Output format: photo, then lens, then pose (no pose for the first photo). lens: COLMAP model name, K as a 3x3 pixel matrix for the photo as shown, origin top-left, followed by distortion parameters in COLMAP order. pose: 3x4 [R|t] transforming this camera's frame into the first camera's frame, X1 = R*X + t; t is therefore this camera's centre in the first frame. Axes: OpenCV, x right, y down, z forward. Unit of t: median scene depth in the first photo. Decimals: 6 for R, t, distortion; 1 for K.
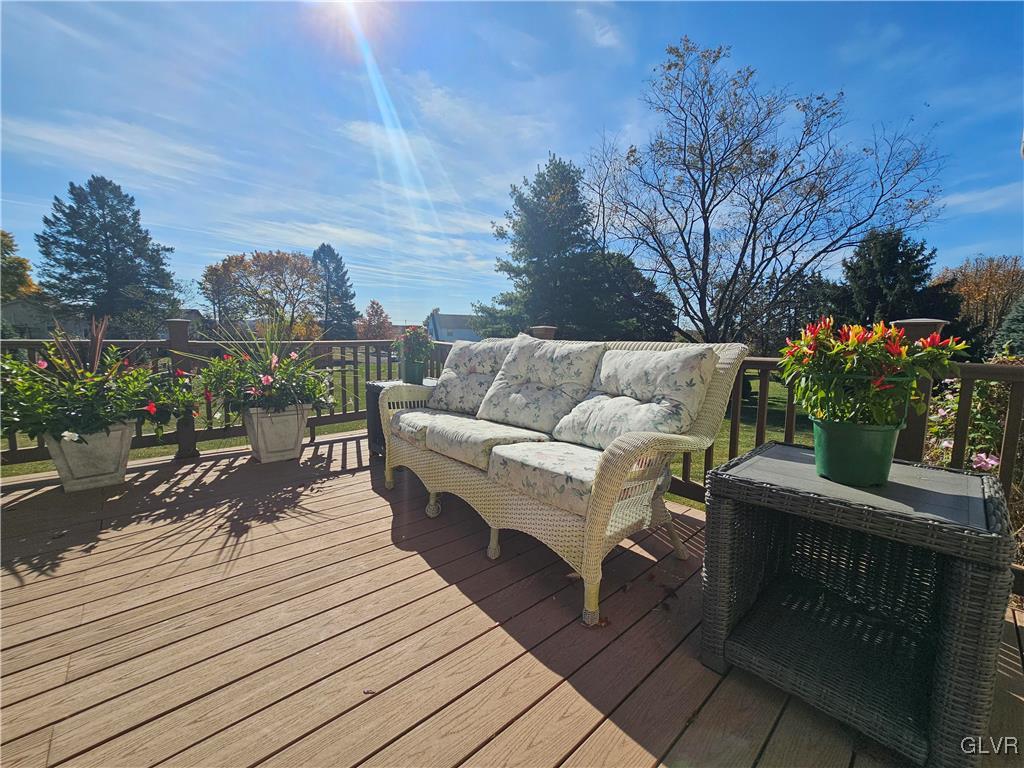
lens RADIAL K [[422.4, 0, 517.3], [0, 422.4, 383.3], [0, 0, 1]] dist [0.003991, -0.000103]
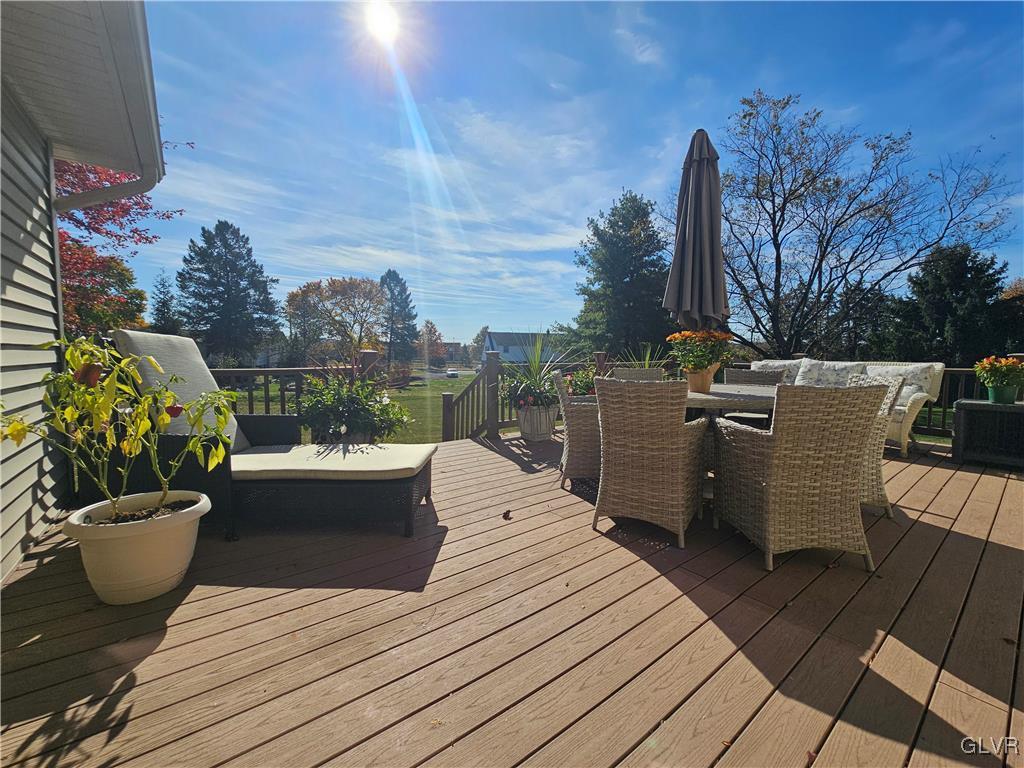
lens RADIAL K [[422.4, 0, 517.3], [0, 422.4, 383.3], [0, 0, 1]] dist [0.003991, -0.000103]
pose [[0.996562, -0.004641, -0.082717, -0.087991], [0.001628, 0.999334, -0.036460, 0.005918], [0.082831, 0.036200, 0.995906, -0.087762]]
